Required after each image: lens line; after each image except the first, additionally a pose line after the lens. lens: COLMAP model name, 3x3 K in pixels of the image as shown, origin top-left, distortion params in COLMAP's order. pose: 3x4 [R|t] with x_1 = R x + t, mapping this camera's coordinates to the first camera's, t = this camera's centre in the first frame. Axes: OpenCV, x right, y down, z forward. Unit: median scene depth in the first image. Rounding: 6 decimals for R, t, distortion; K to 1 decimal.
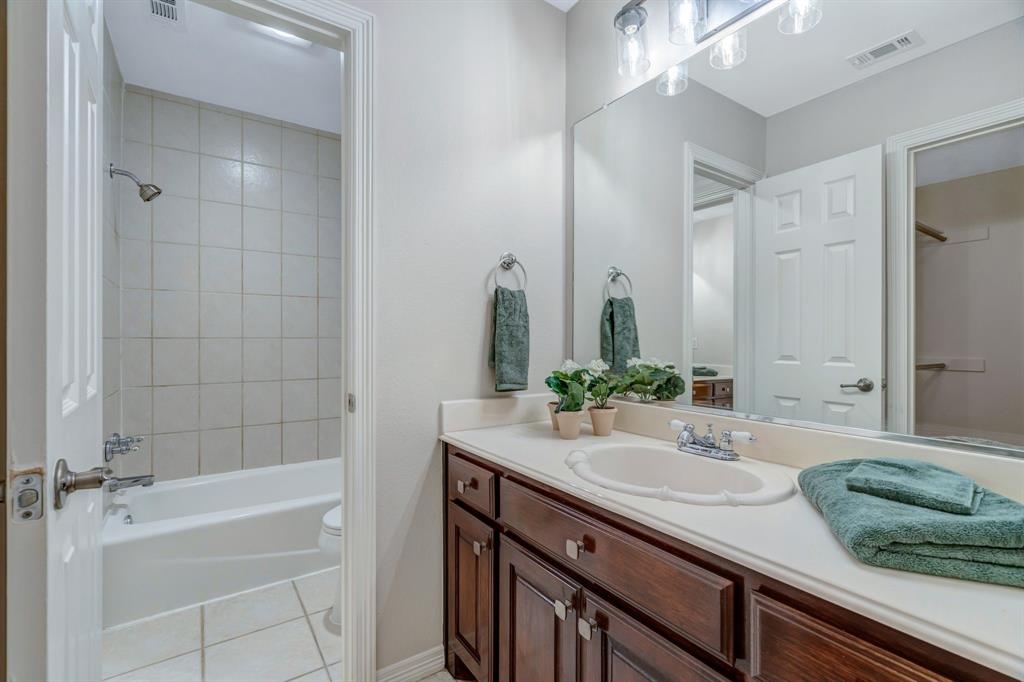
lens RADIAL K [[465.8, 0, 514.9], [0, 465.8, 341.5], [0, 0, 1]] dist [0.000142, 0.001754]
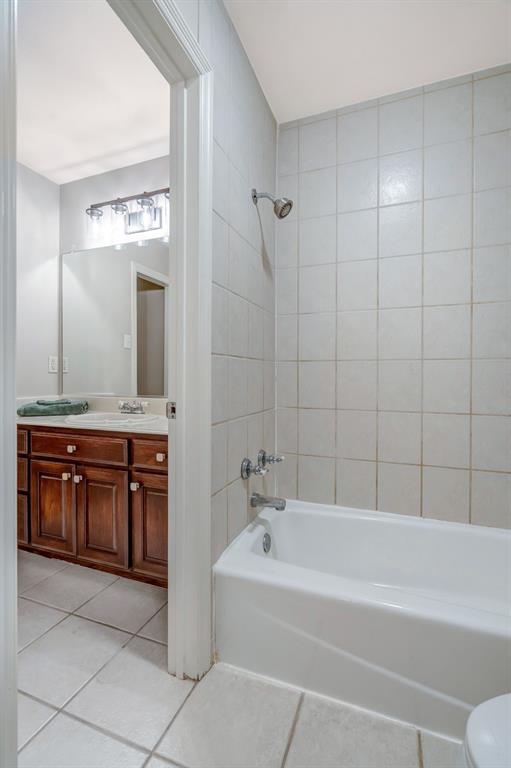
lens RADIAL K [[349.4, 0, 258.4], [0, 349.4, 383.7], [0, 0, 1]] dist [0.000142, 0.001754]
pose [[0.567633, 0.006316, -0.823257, -0.194249], [-0.000125, 0.999971, 0.007586, 0.037572], [0.823281, -0.004203, 0.567618, 0.499860]]
